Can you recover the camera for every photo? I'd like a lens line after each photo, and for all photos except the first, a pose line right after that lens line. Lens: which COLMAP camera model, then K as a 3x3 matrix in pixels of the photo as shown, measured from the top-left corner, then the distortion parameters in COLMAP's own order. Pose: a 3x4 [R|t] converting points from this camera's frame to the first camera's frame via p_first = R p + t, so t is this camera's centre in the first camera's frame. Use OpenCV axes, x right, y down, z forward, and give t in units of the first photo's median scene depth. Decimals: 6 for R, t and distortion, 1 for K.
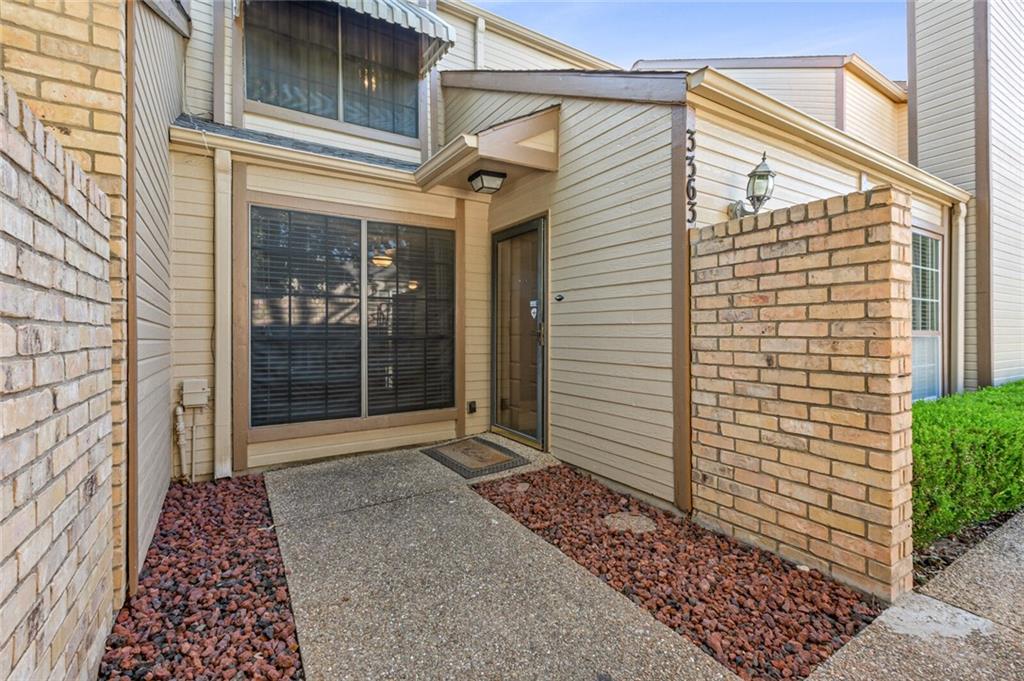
lens RADIAL K [[466.7, 0, 508.6], [0, 466.7, 337.8], [0, 0, 1]] dist [0.004857, 0.001303]
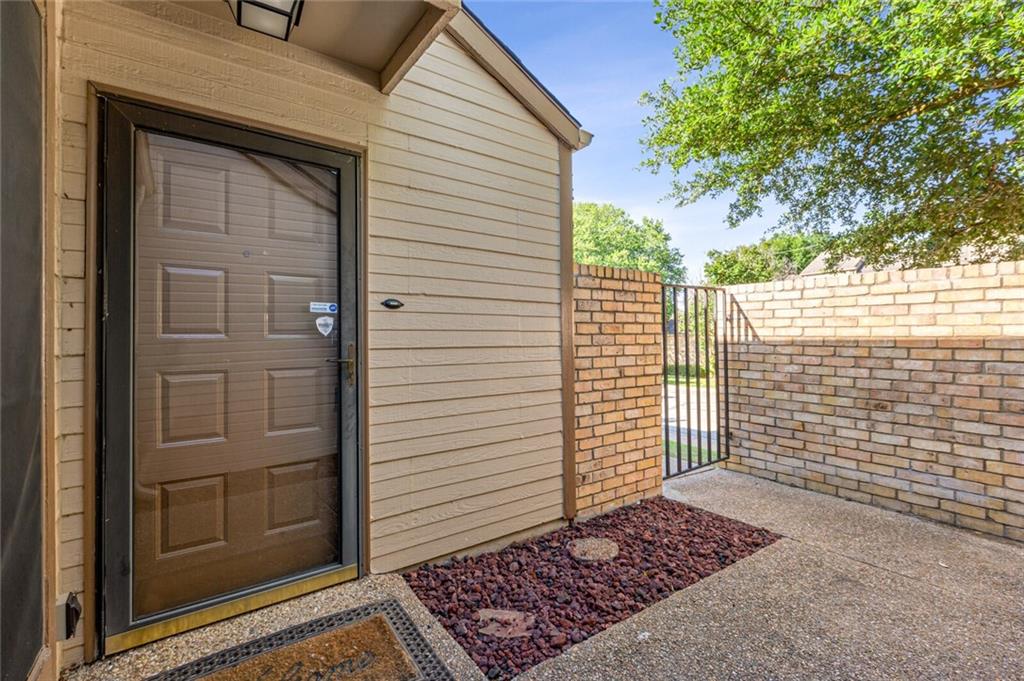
lens RADIAL K [[466.7, 0, 511.2], [0, 466.7, 331.9], [0, 0, 1]] dist [0.004857, 0.001303]
pose [[-0.087022, 0.011027, 0.996145, -0.762641], [0.015382, 0.999834, -0.009724, -0.060318], [-0.996088, 0.014477, -0.087178, 1.335536]]
